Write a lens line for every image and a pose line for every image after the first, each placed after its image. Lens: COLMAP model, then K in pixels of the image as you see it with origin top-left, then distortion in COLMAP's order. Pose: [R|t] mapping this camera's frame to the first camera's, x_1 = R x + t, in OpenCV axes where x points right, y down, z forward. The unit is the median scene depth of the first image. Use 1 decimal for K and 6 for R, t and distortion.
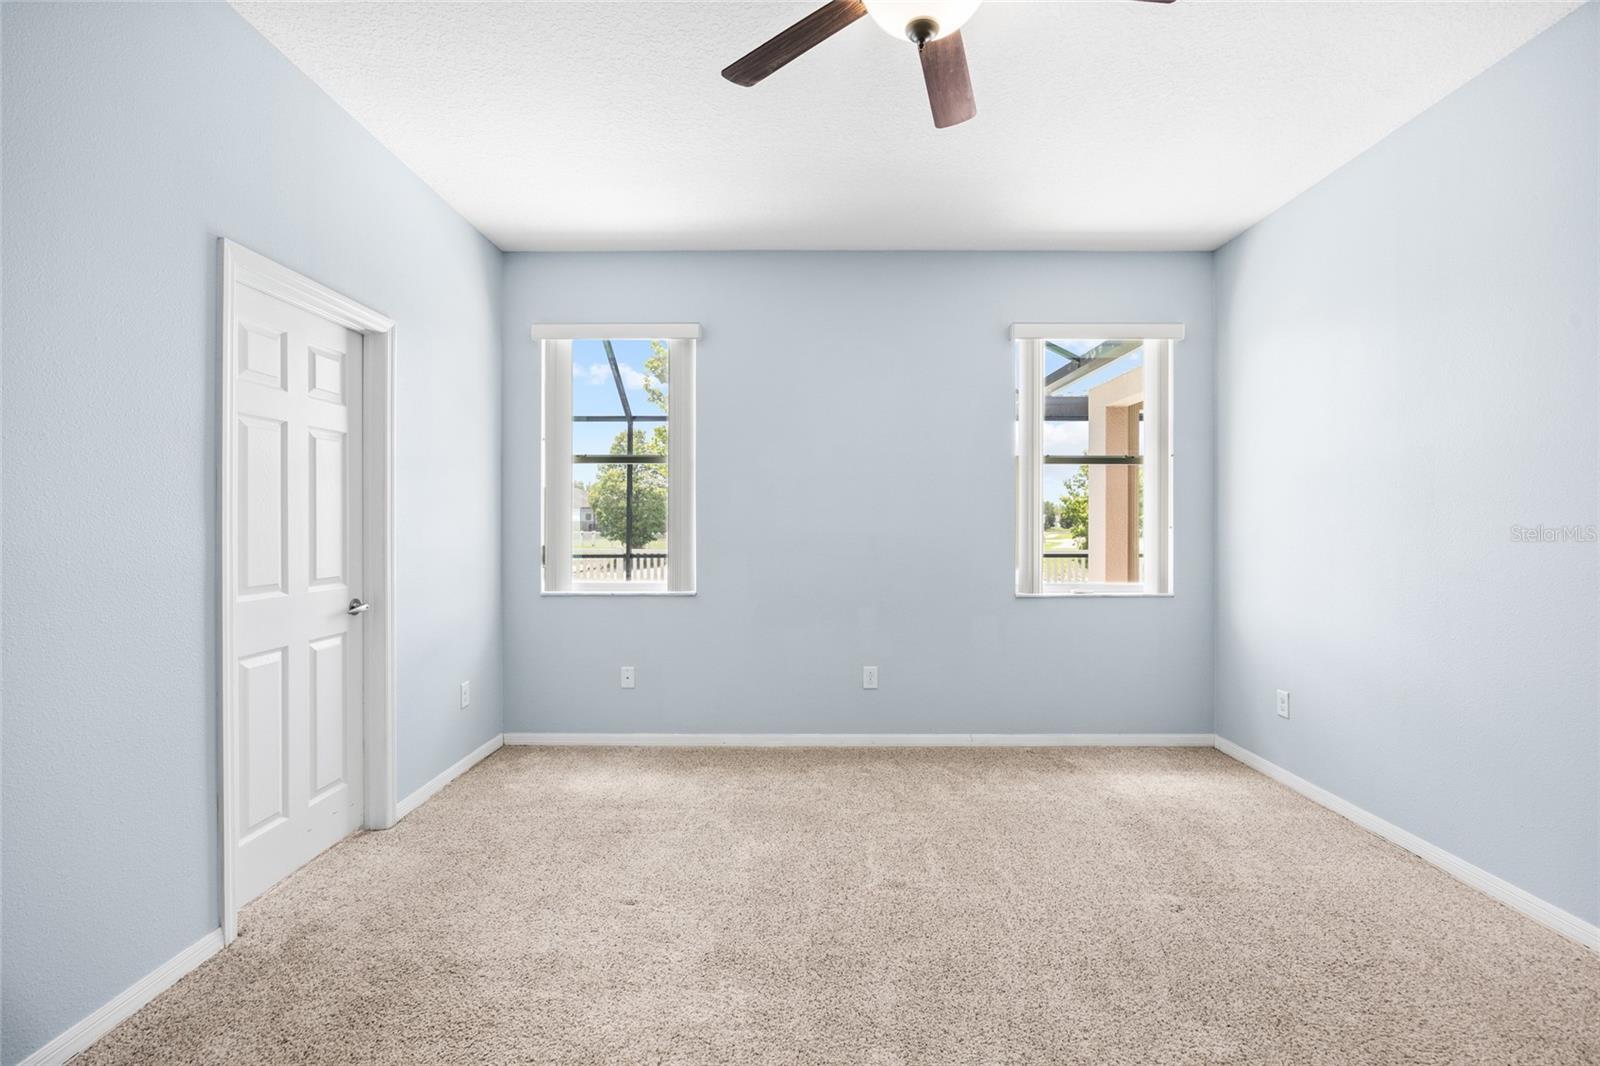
lens RADIAL K [[702.2, 0, 795.6], [0, 702.2, 526.0], [0, 0, 1]] dist [-0.013653, 0.001186]
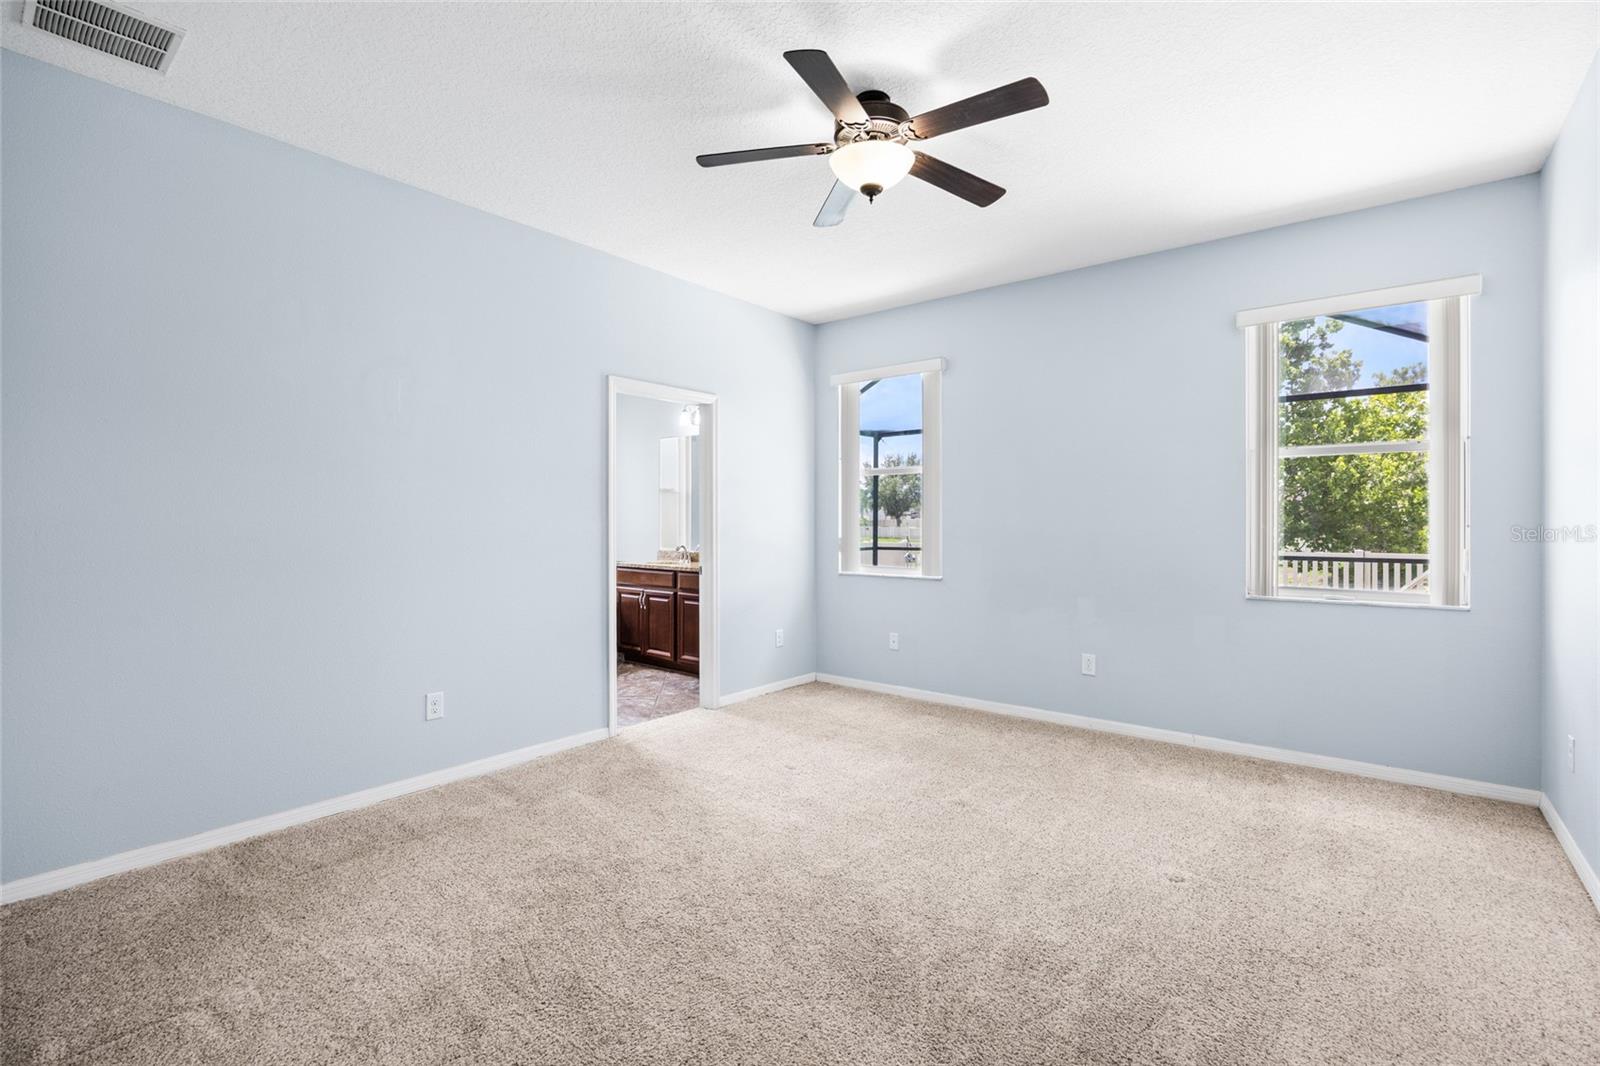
lens RADIAL K [[702.2, 0, 805.4], [0, 702.2, 529.4], [0, 0, 1]] dist [-0.013653, 0.001186]
pose [[0.791090, 0.007894, -0.611649, 0.460278], [-0.002714, 0.999952, 0.009395, -0.000676], [0.611693, -0.005772, 0.791074, -0.125015]]
